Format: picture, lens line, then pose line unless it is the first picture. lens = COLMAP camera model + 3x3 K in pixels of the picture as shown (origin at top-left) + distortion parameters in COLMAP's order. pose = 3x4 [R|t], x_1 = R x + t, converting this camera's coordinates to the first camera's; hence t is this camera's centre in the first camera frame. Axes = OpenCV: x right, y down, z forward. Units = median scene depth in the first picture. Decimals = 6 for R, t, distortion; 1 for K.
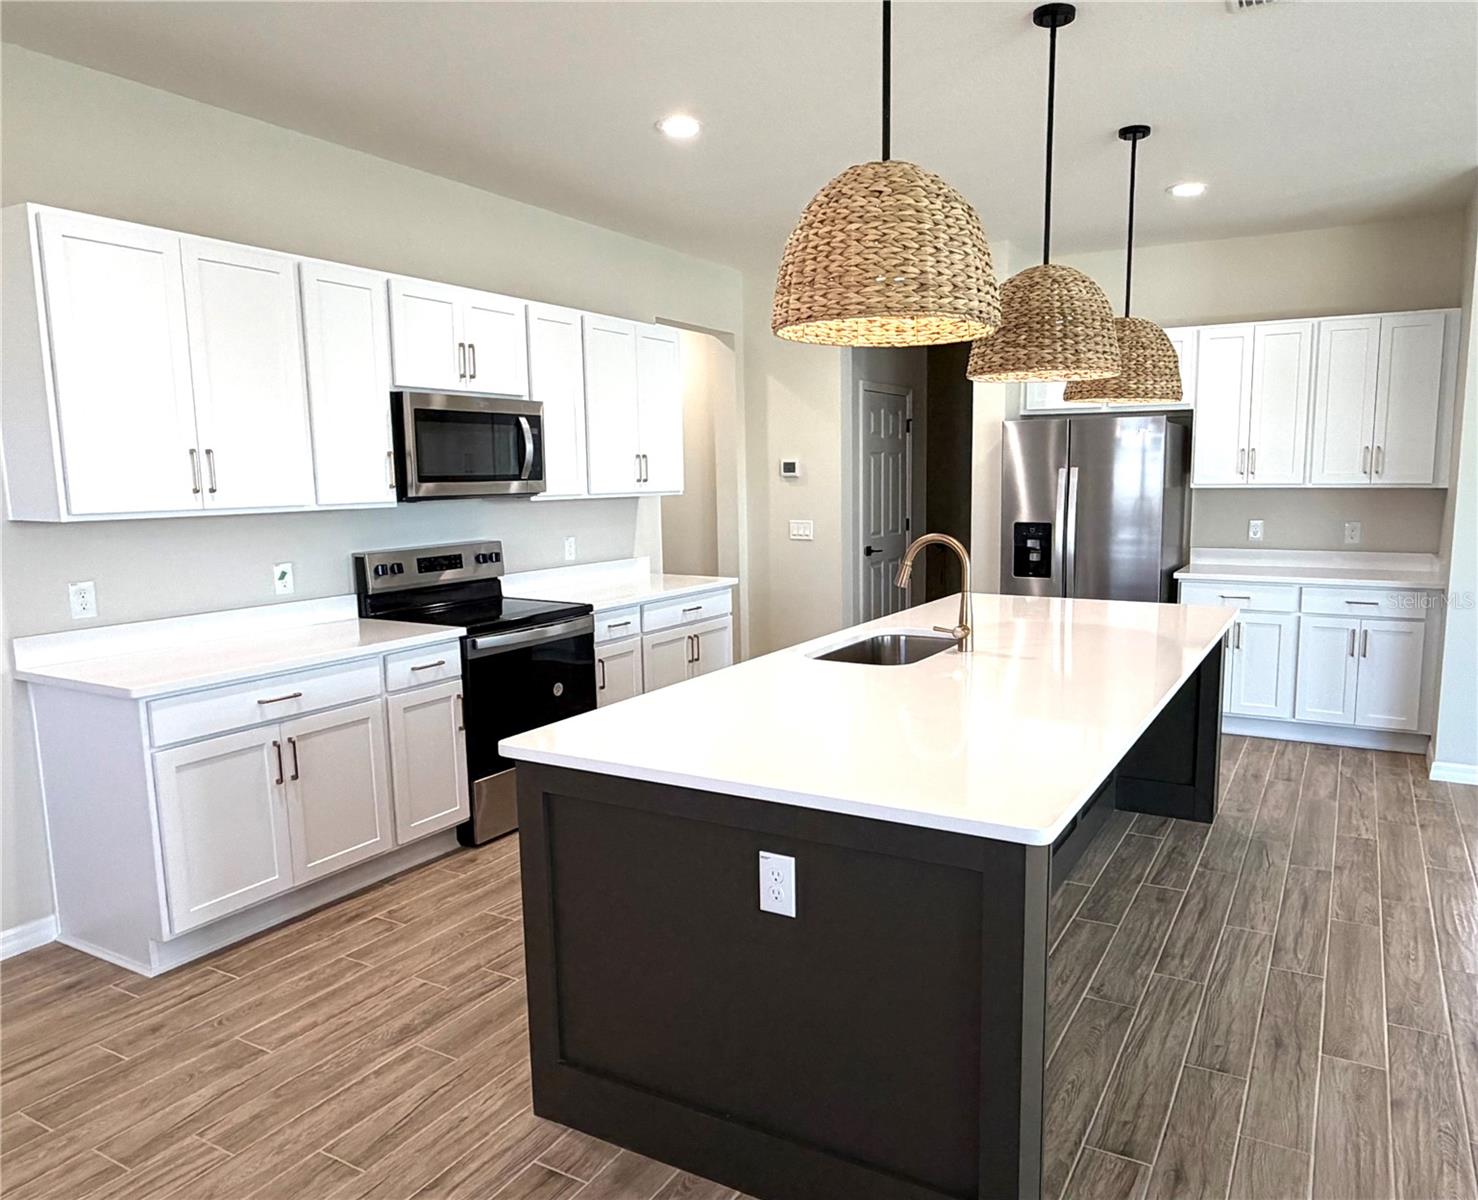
lens RADIAL K [[1058.1, 0, 742.0], [0, 1058.1, 635.5], [0, 0, 1]] dist [0.000305, -0.002999]
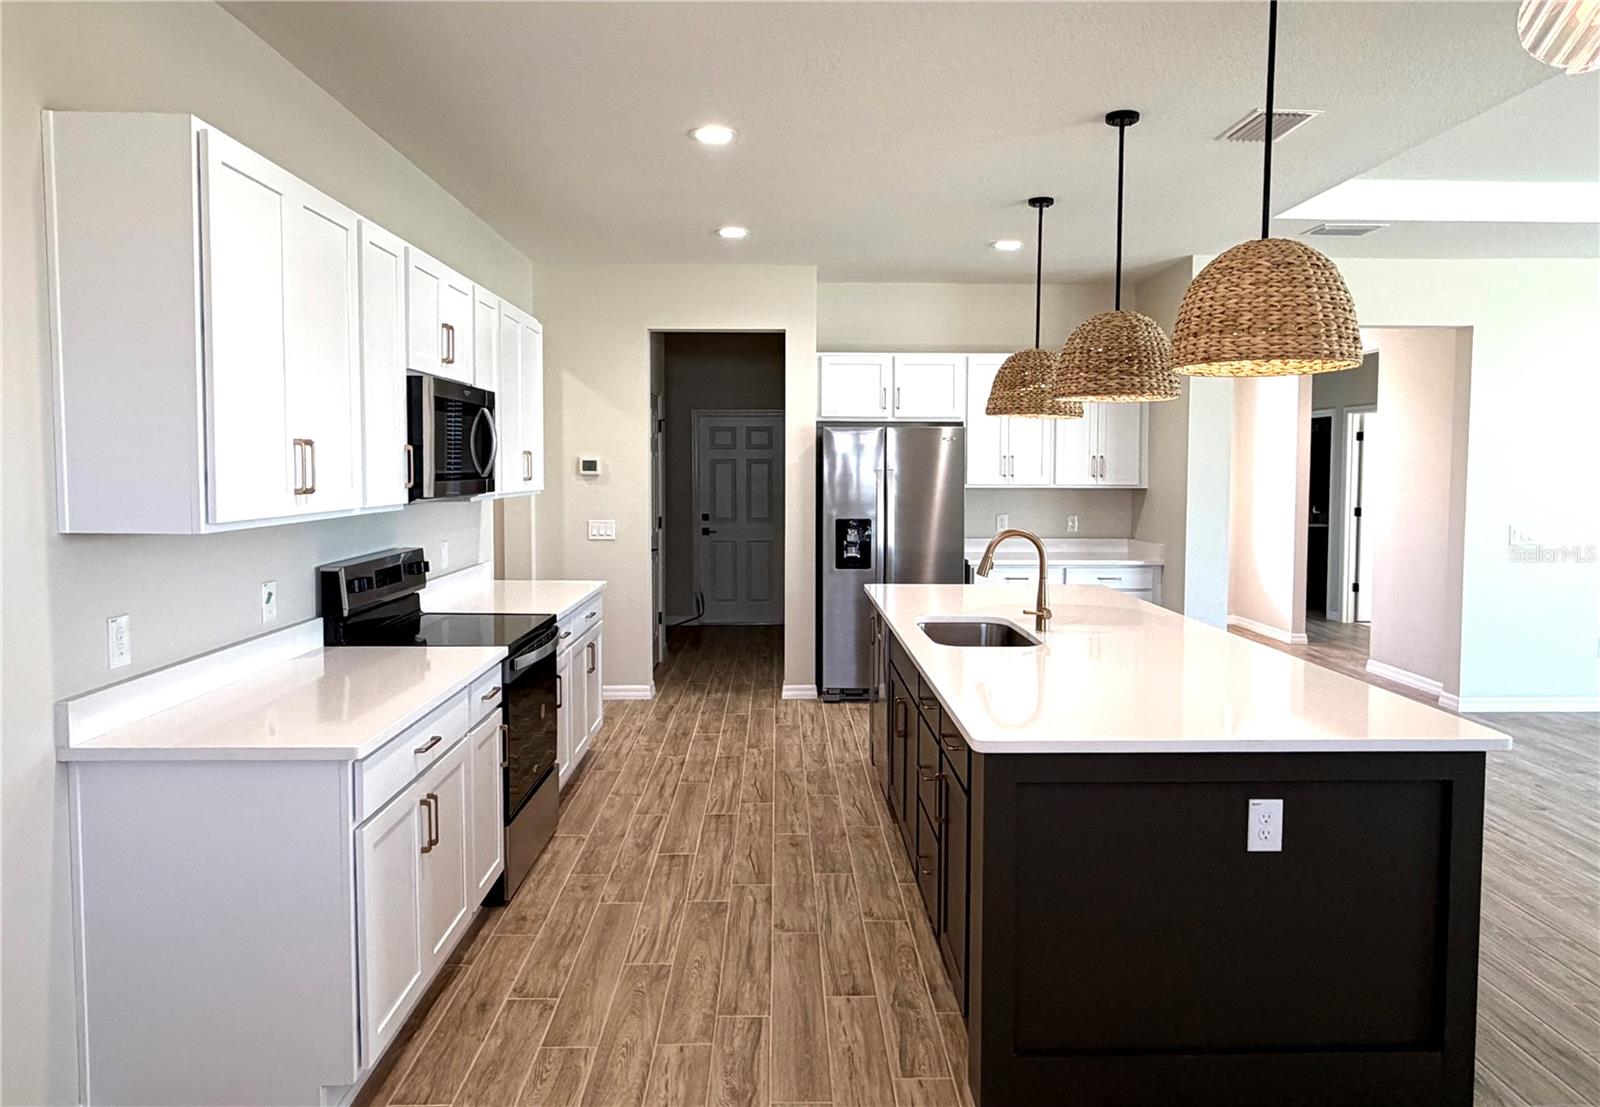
lens RADIAL K [[1095.8, 0, 799.0], [0, 1095.8, 528.0], [0, 0, 1]] dist [-0.002012, 0.003414]
pose [[0.855366, -0.017473, 0.517729, -0.536123], [0.068704, 0.994428, -0.079948, -0.016591], [-0.513447, 0.103955, 0.851801, 0.100852]]
